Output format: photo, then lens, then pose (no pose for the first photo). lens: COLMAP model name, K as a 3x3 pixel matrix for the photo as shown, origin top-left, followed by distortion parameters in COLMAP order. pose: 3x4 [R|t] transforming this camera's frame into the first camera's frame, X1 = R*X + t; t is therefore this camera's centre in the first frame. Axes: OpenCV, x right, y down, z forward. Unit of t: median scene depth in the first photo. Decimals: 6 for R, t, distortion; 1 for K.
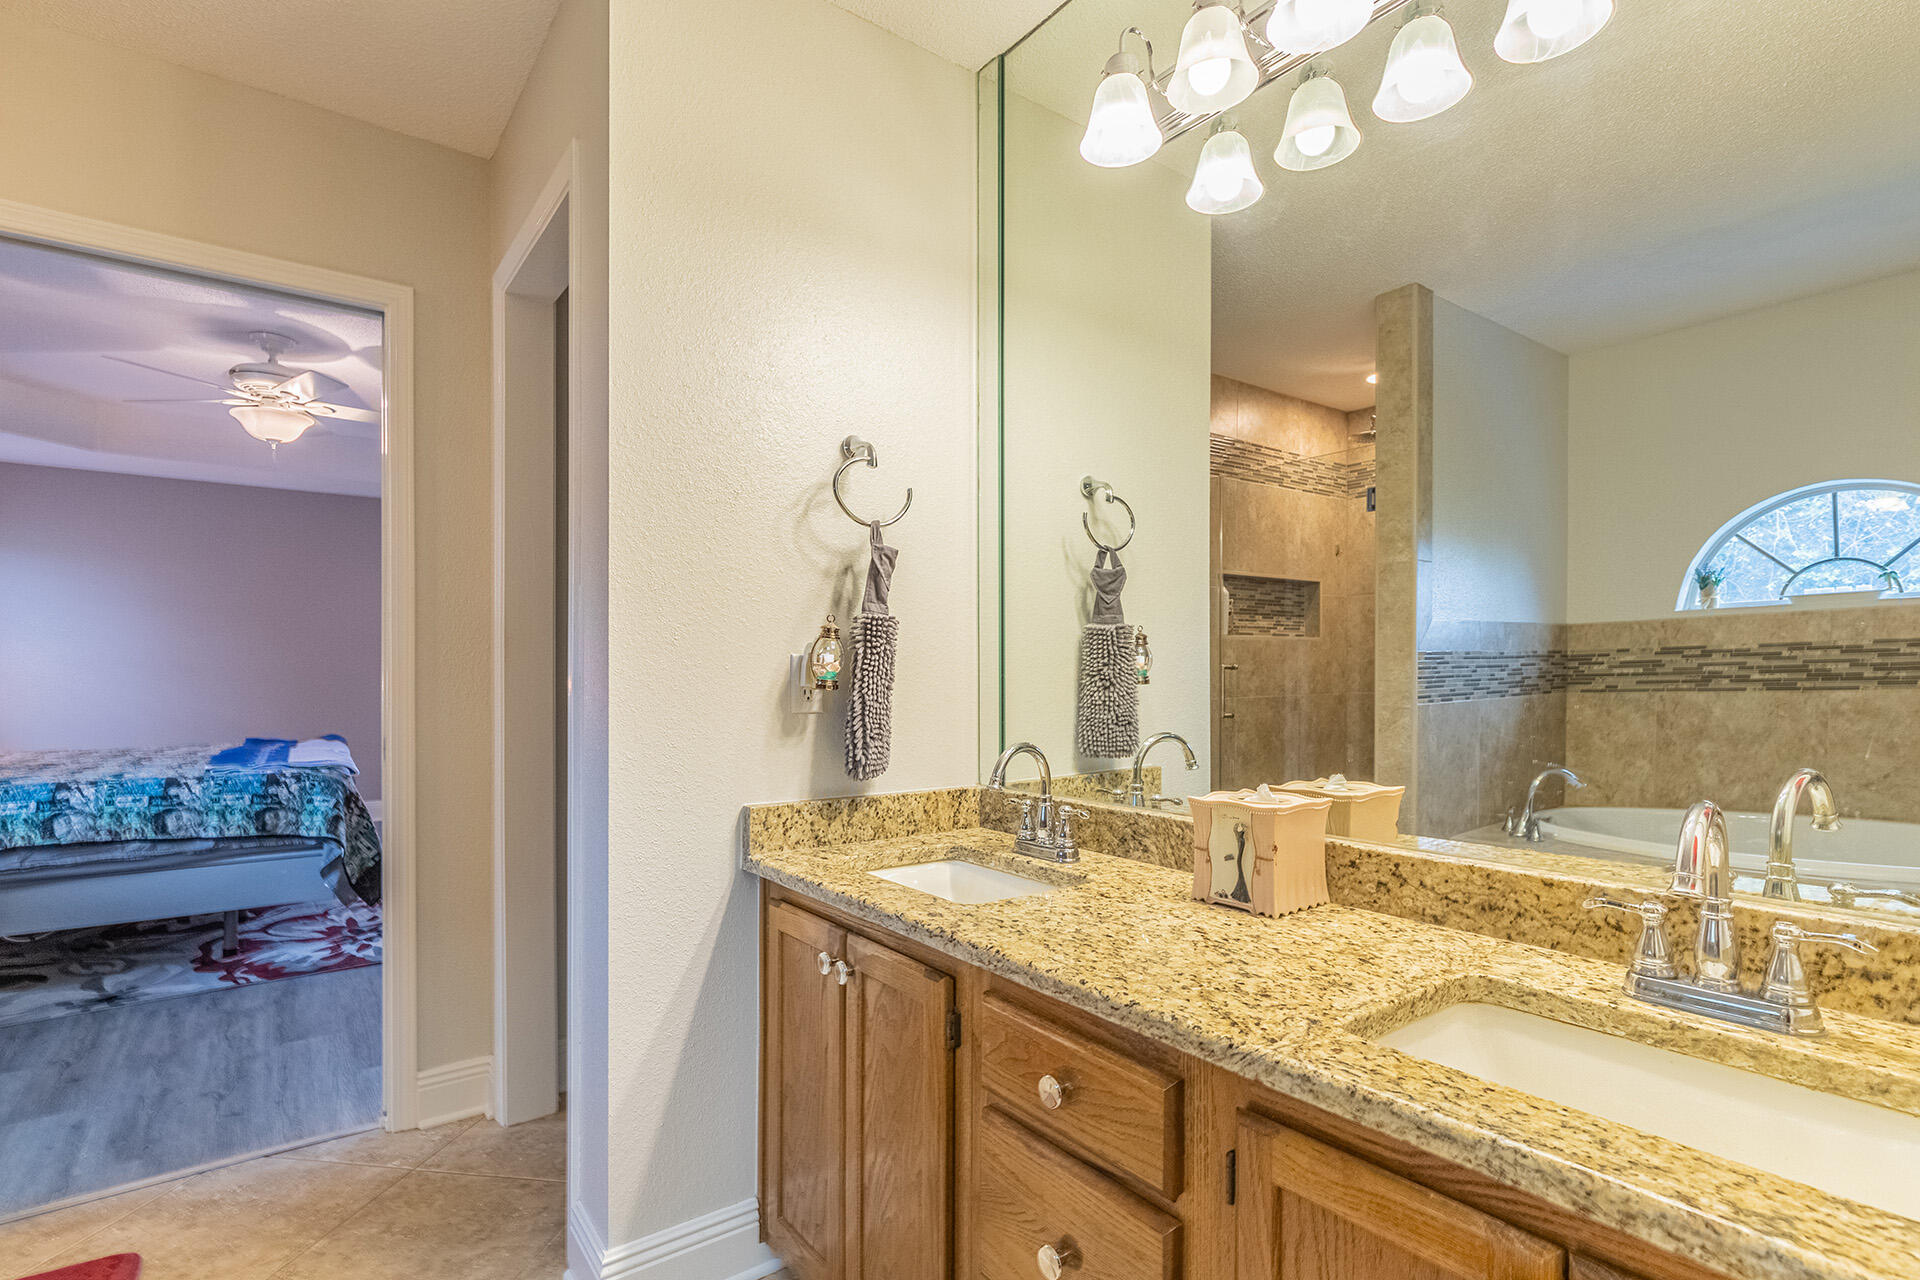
lens RADIAL K [[892.4, 0, 957.3], [0, 892.4, 693.4], [0, 0, 1]] dist [0.000070, -0.001620]
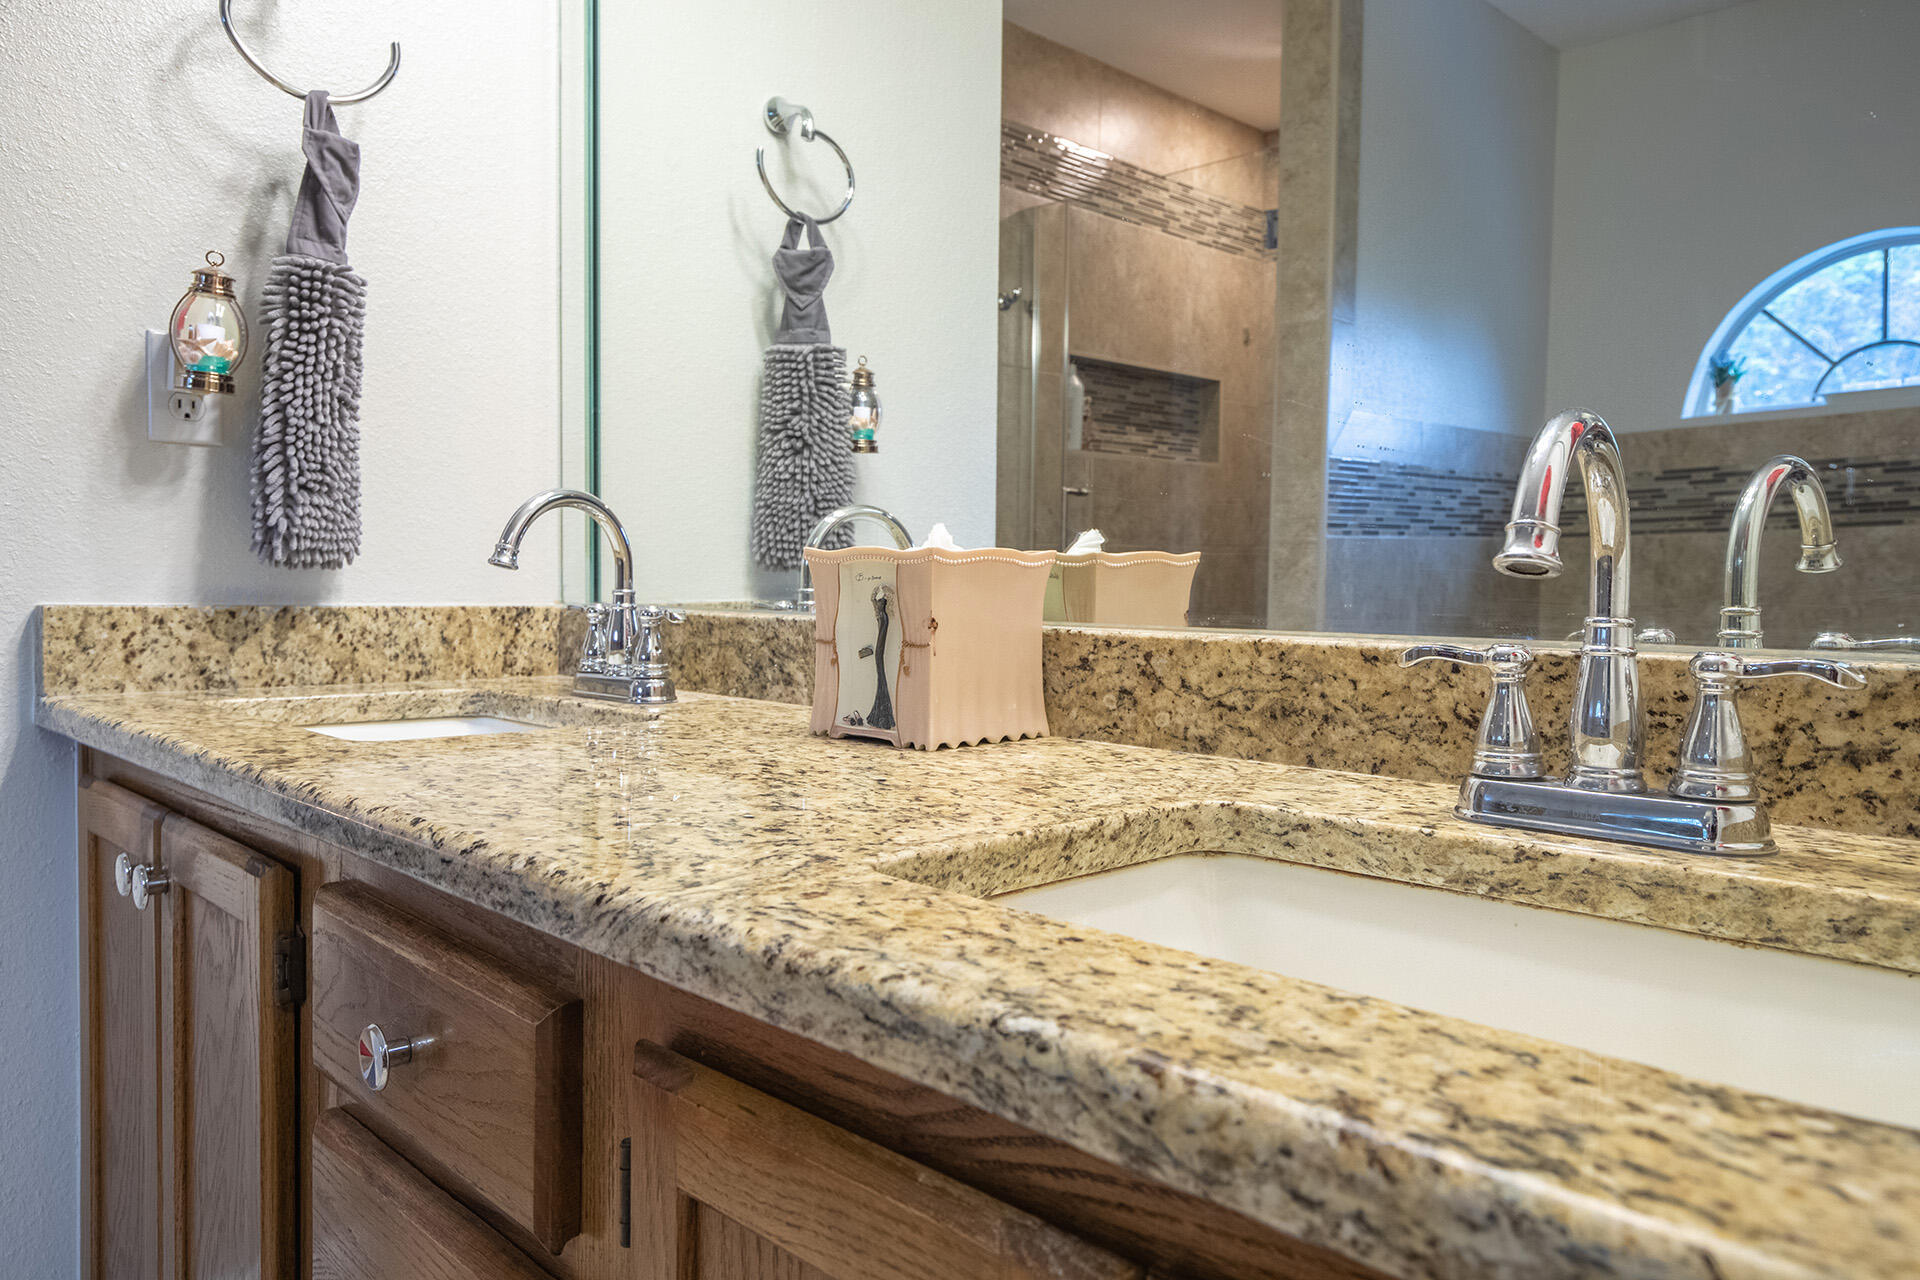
lens RADIAL K [[1304.6, 0, 960.0], [0, 1304.6, 640.0], [0, 0, 1]] dist [-0.002145, -0.001015]
pose [[0.987342, 0.004761, 0.158534, 0.246269], [-0.011140, 0.999162, 0.039378, 0.151911], [-0.158214, -0.040646, 0.986568, 0.209592]]
